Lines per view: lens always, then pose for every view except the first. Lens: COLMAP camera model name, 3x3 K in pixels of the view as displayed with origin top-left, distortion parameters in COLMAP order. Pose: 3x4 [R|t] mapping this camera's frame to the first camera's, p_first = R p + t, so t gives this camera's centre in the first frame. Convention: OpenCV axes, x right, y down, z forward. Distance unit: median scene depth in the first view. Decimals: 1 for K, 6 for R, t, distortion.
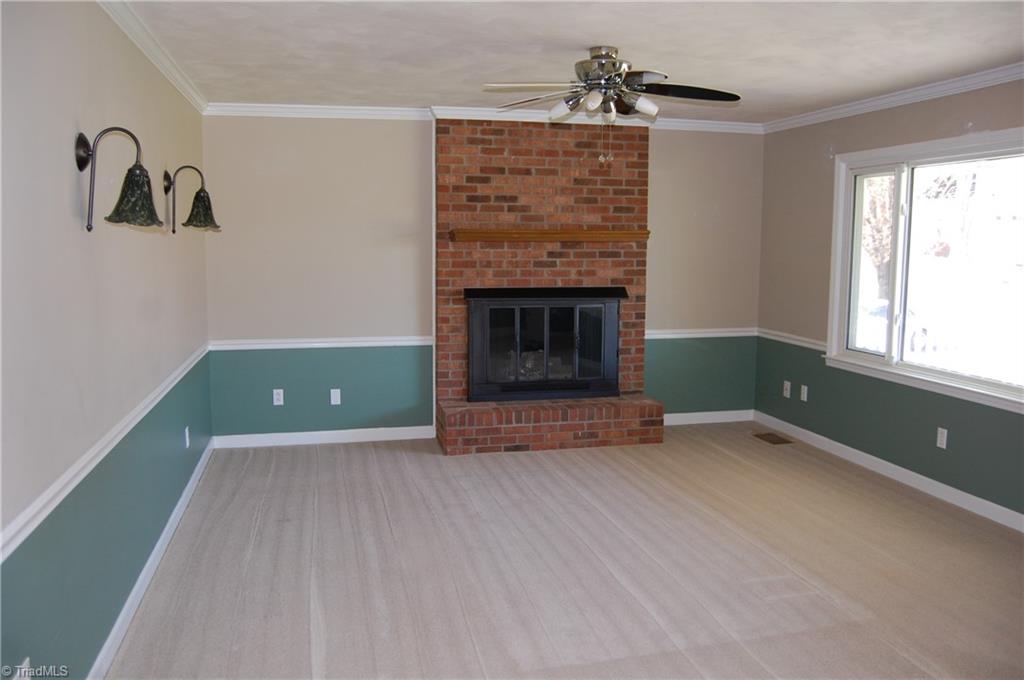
lens RADIAL K [[832.4, 0, 512.1], [0, 832.4, 333.1], [0, 0, 1]] dist [-0.046555, 0.001848]
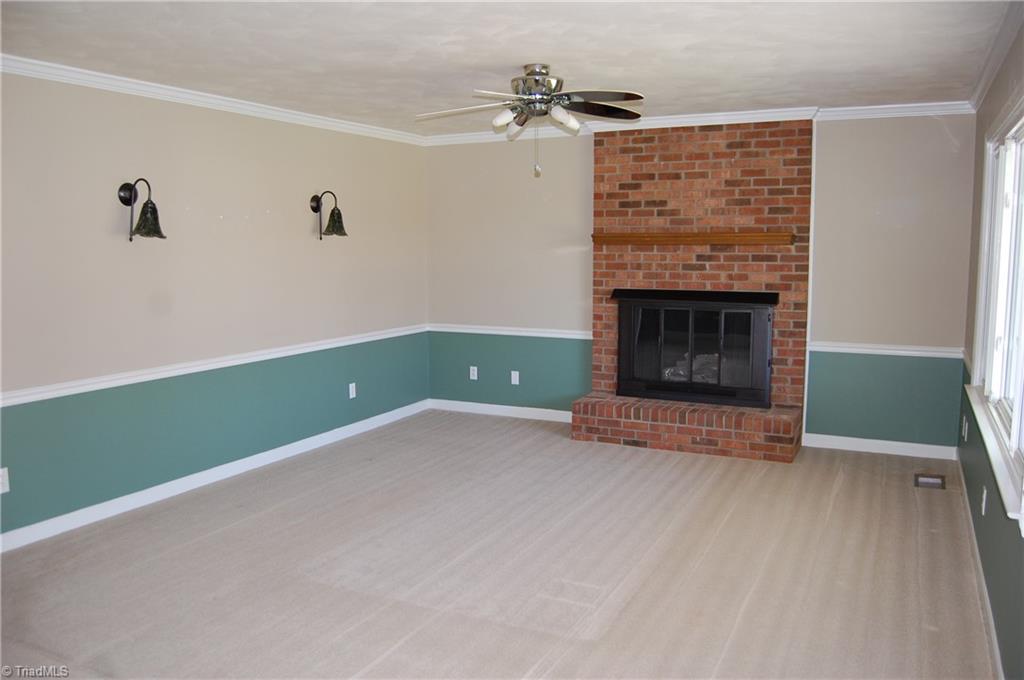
lens RADIAL K [[802.4, 0, 513.2], [0, 802.4, 335.0], [0, 0, 1]] dist [-0.068658, 0.023972]
pose [[0.770395, 0.066372, -0.634103, 0.499219], [-0.065193, 0.997554, 0.025209, -0.011733], [0.634225, 0.021918, 0.772838, 0.122611]]
